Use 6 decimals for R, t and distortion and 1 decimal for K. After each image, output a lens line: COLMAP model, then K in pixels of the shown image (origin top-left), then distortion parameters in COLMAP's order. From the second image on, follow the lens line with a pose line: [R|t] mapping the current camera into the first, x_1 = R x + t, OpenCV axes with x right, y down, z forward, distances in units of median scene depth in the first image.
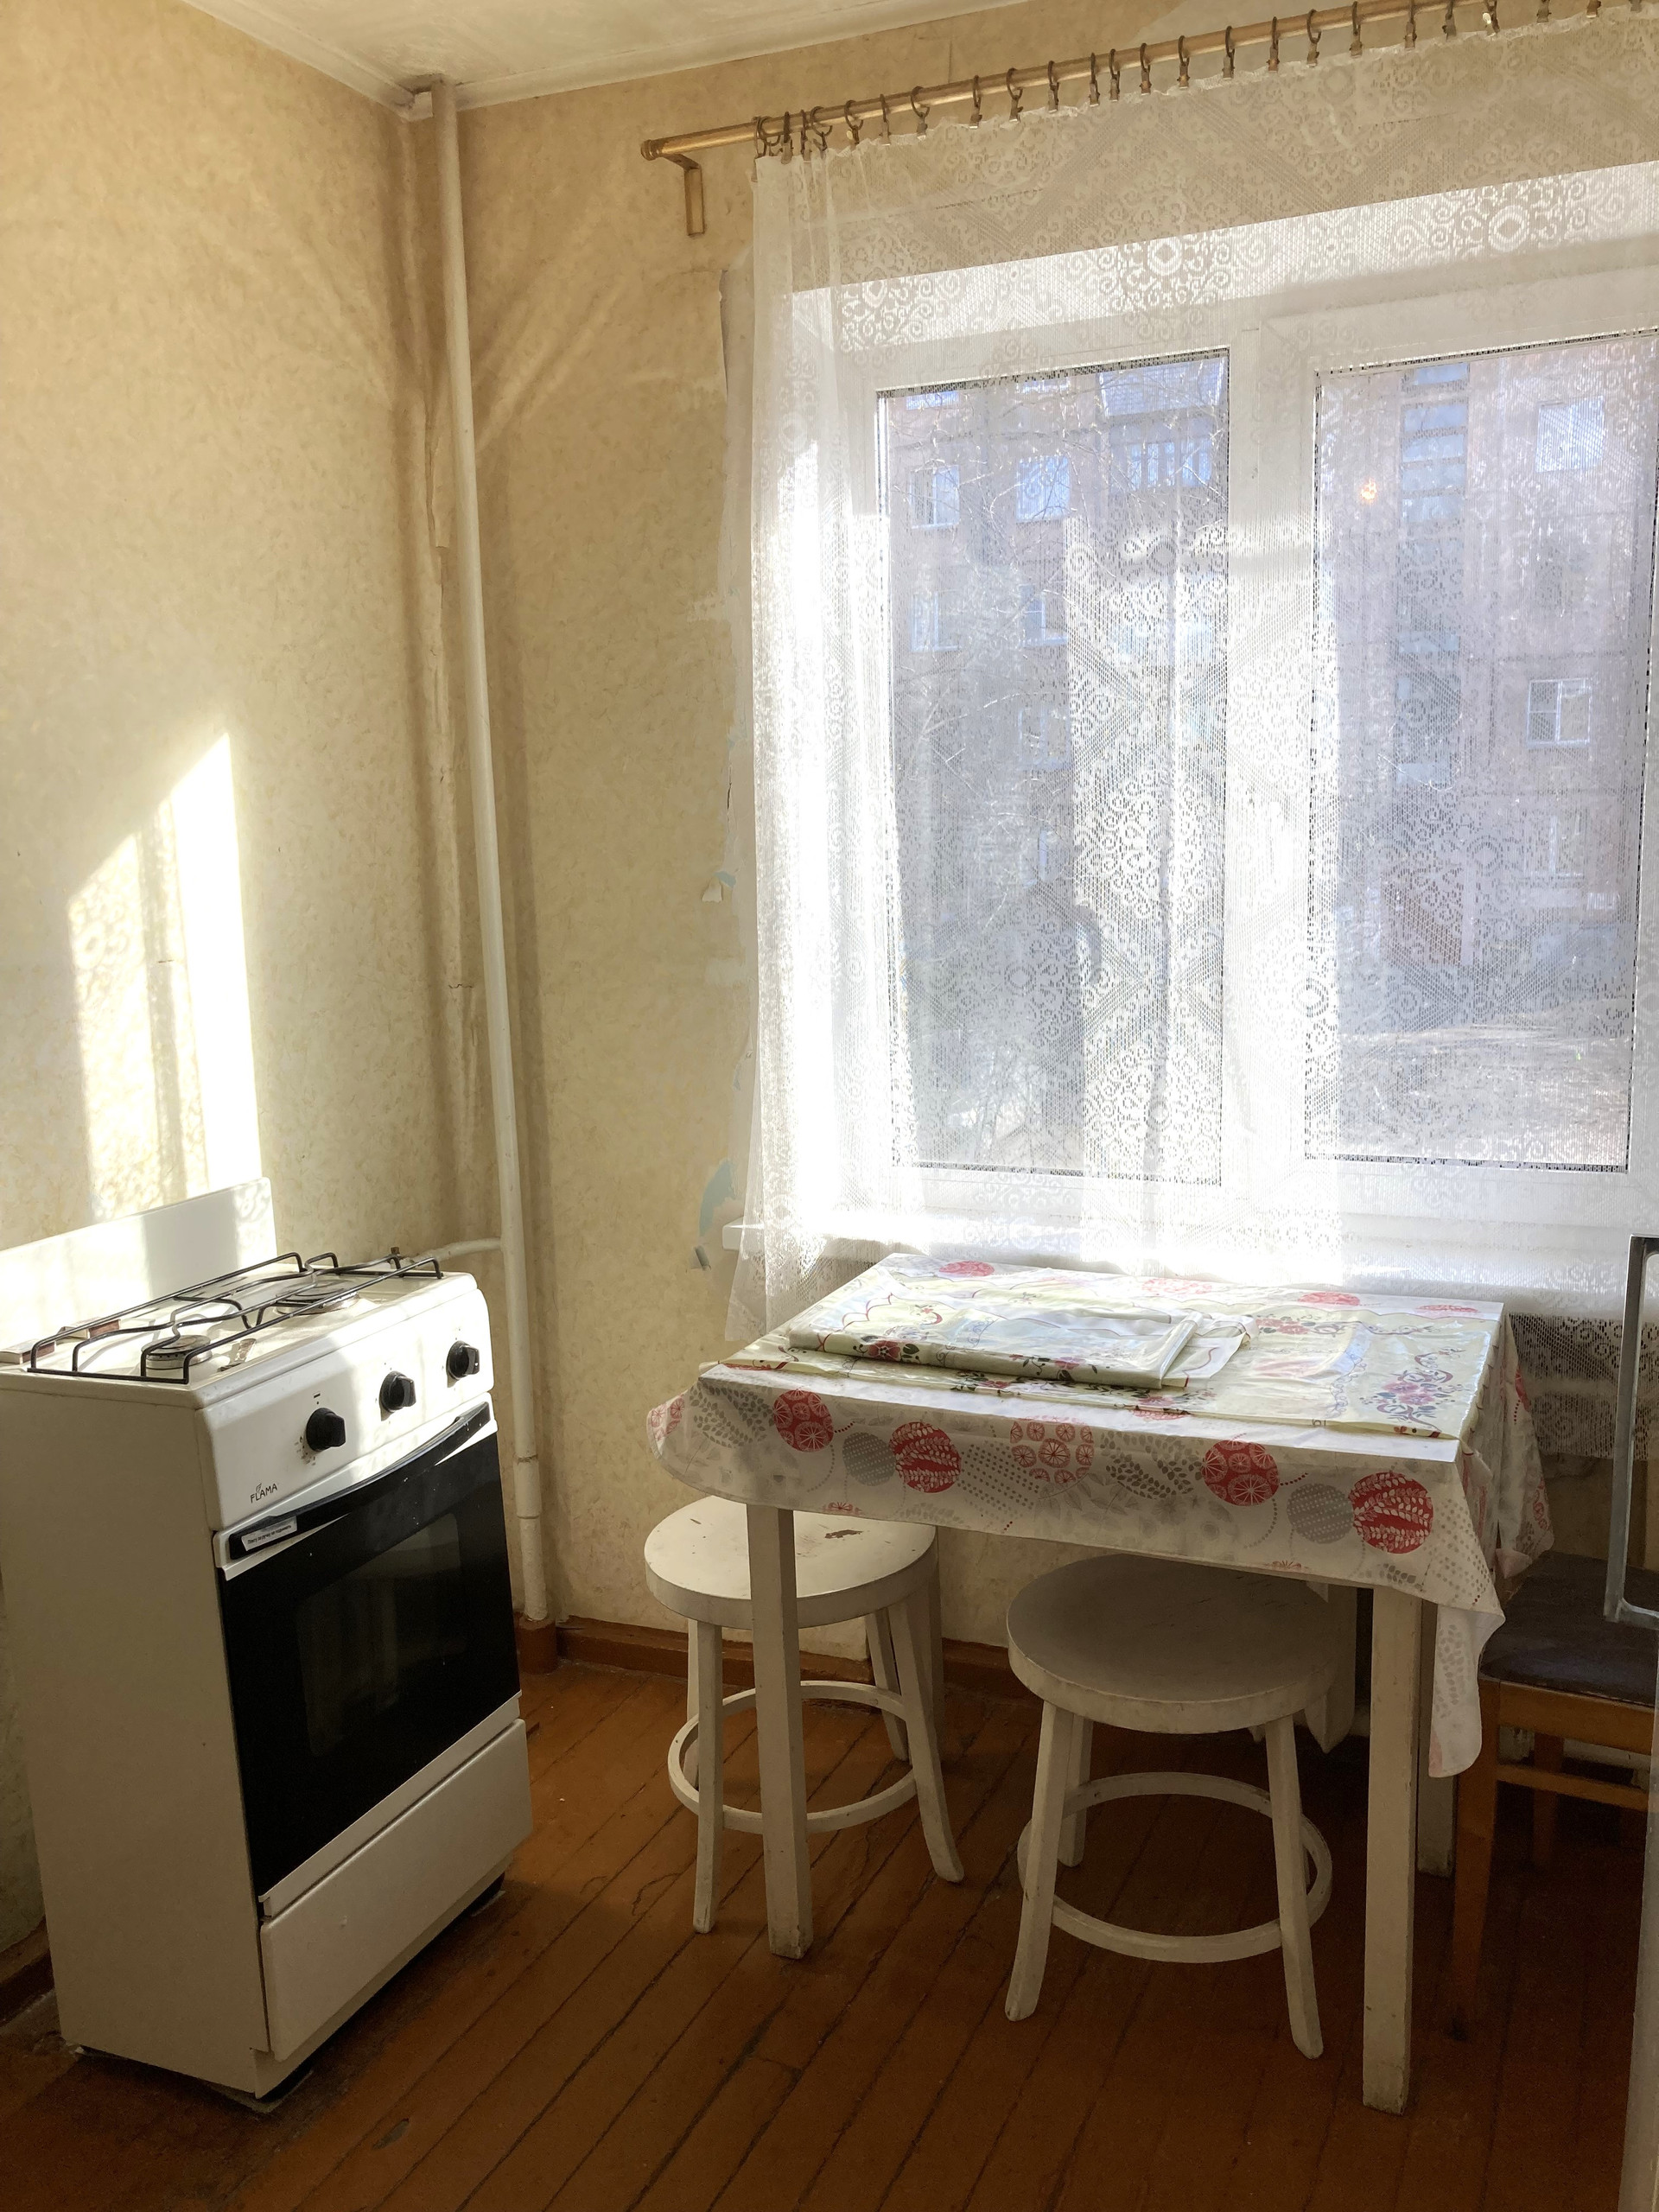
lens RADIAL K [[1801.6, 0, 831.2], [0, 1801.6, 1120.7], [0, 0, 1]] dist [0.039025, -0.021652]
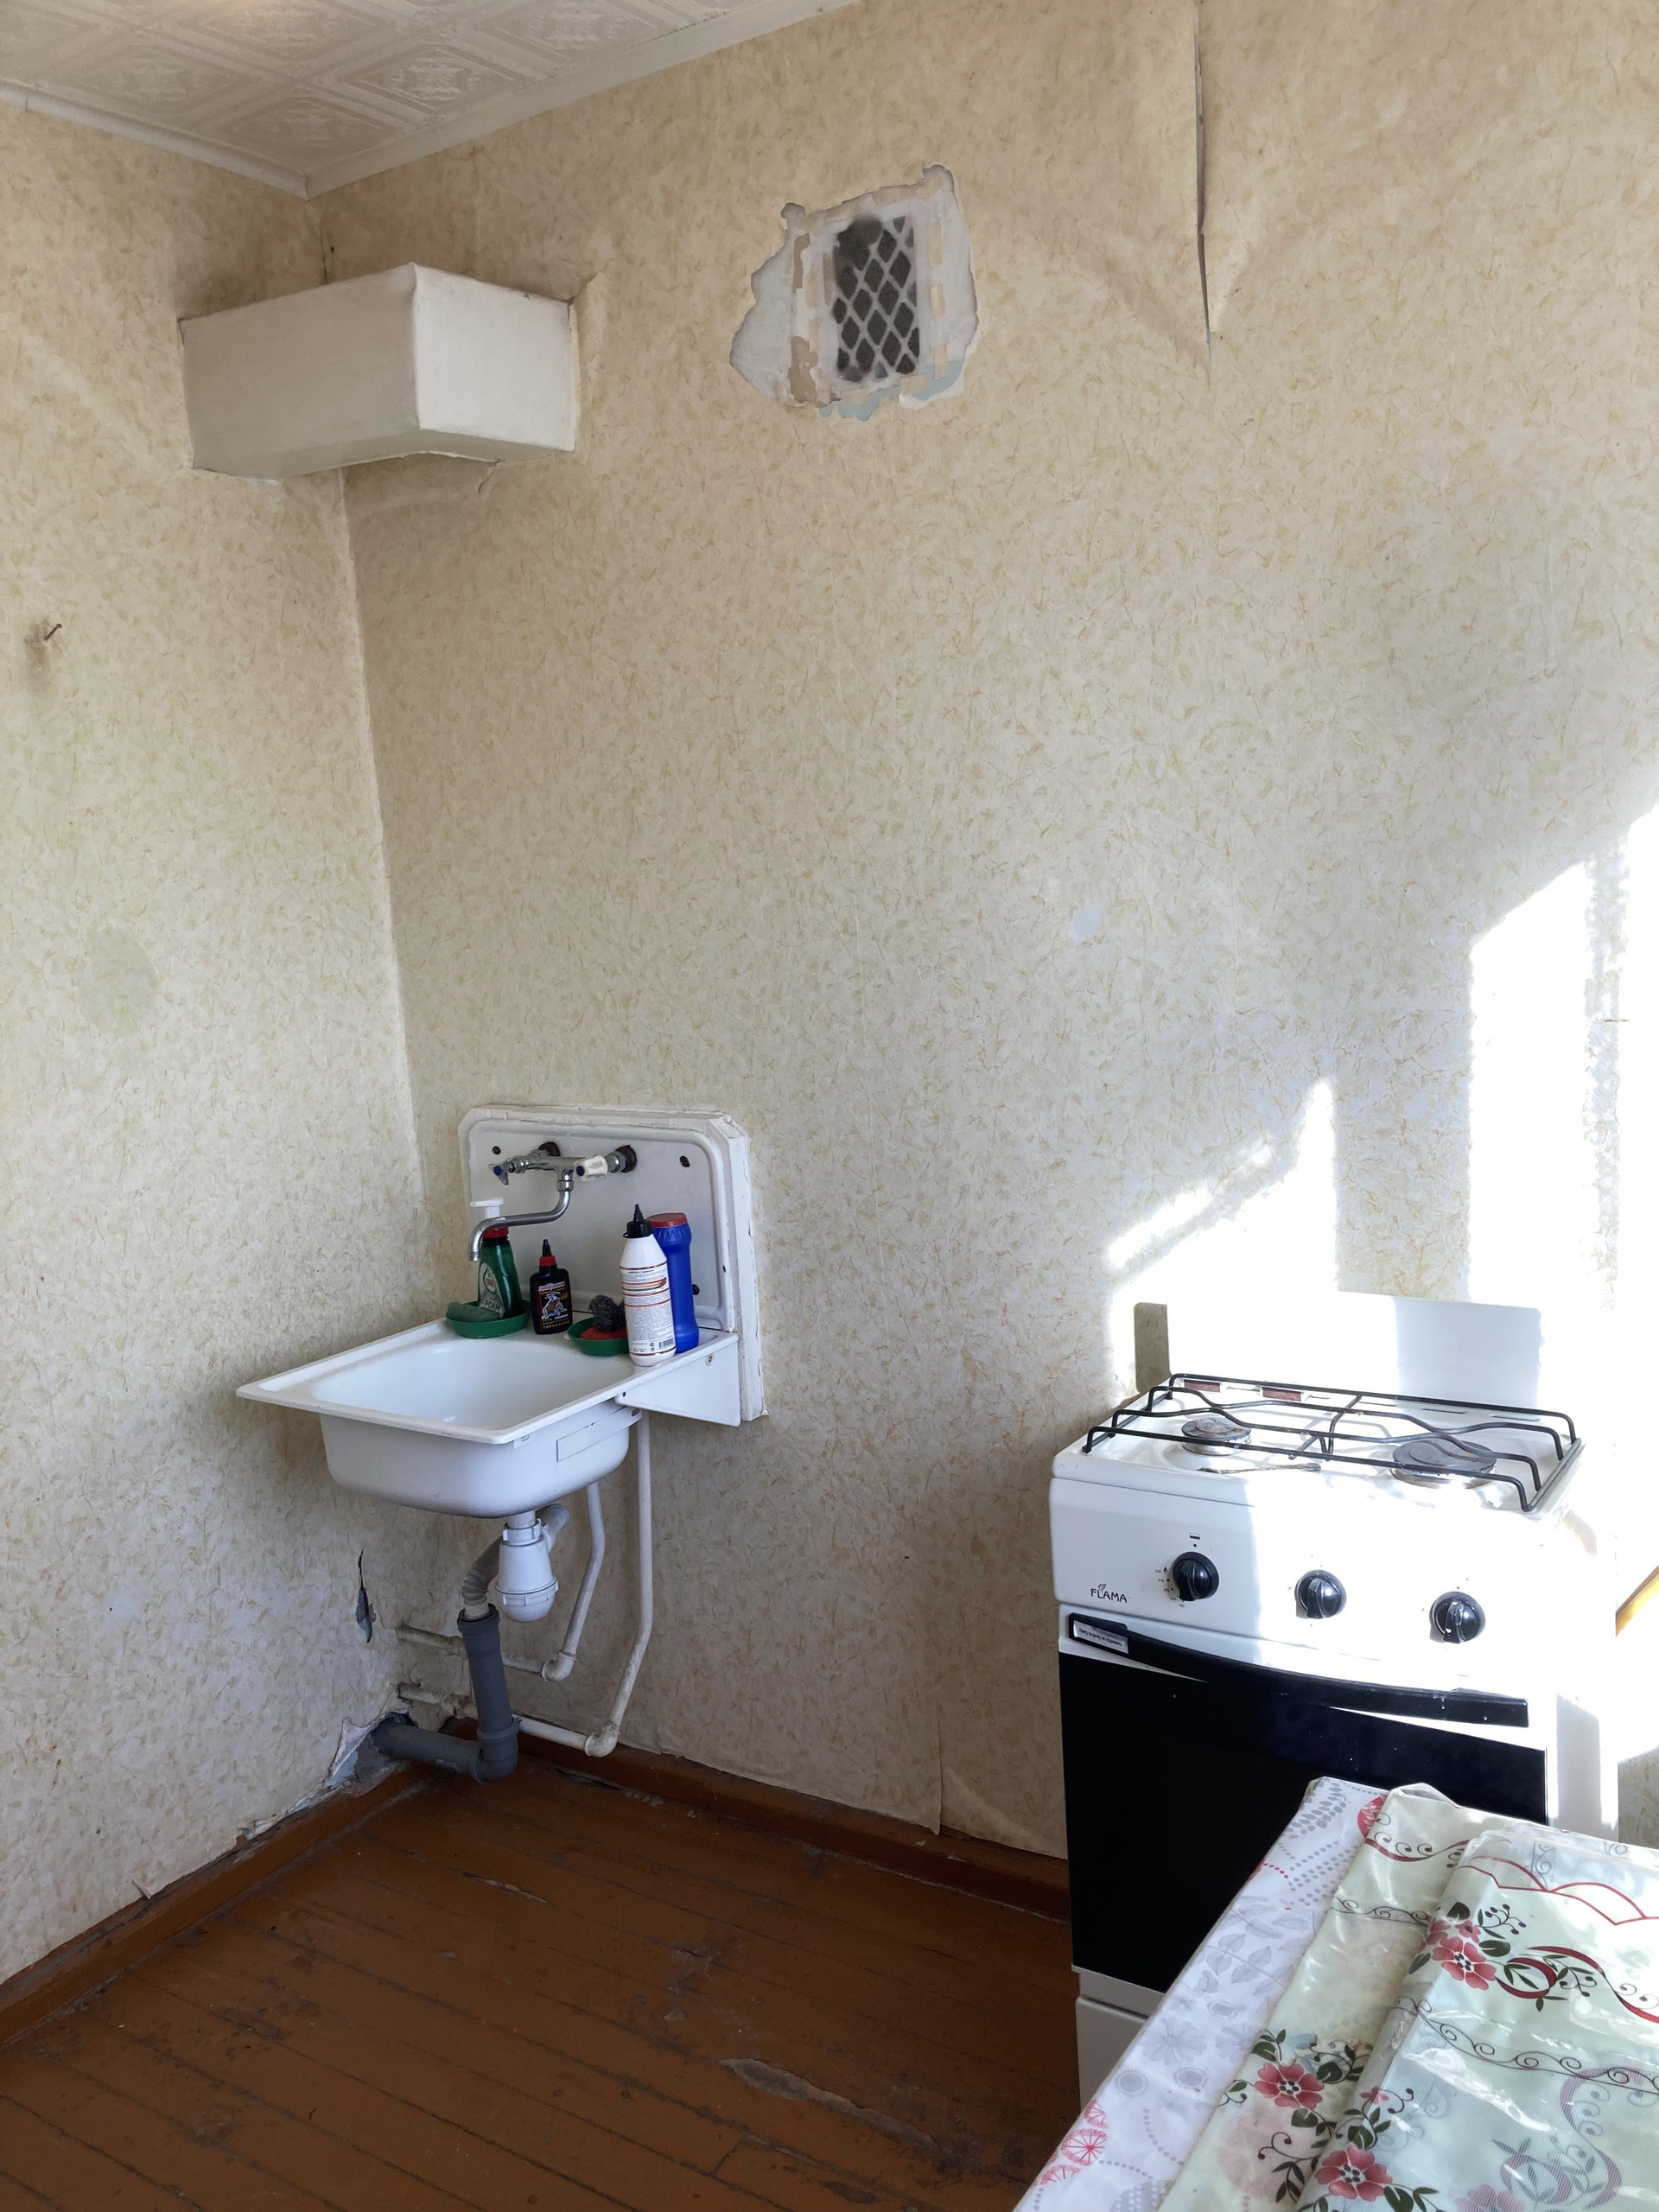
lens RADIAL K [[1801.6, 0, 831.2], [0, 1801.6, 1120.7], [0, 0, 1]] dist [0.039025, -0.021652]
pose [[-0.137702, 0.205033, -0.969020, 0.529513], [-0.084377, 0.972355, 0.217729, -0.213751], [0.986873, 0.111744, -0.116596, 0.849344]]
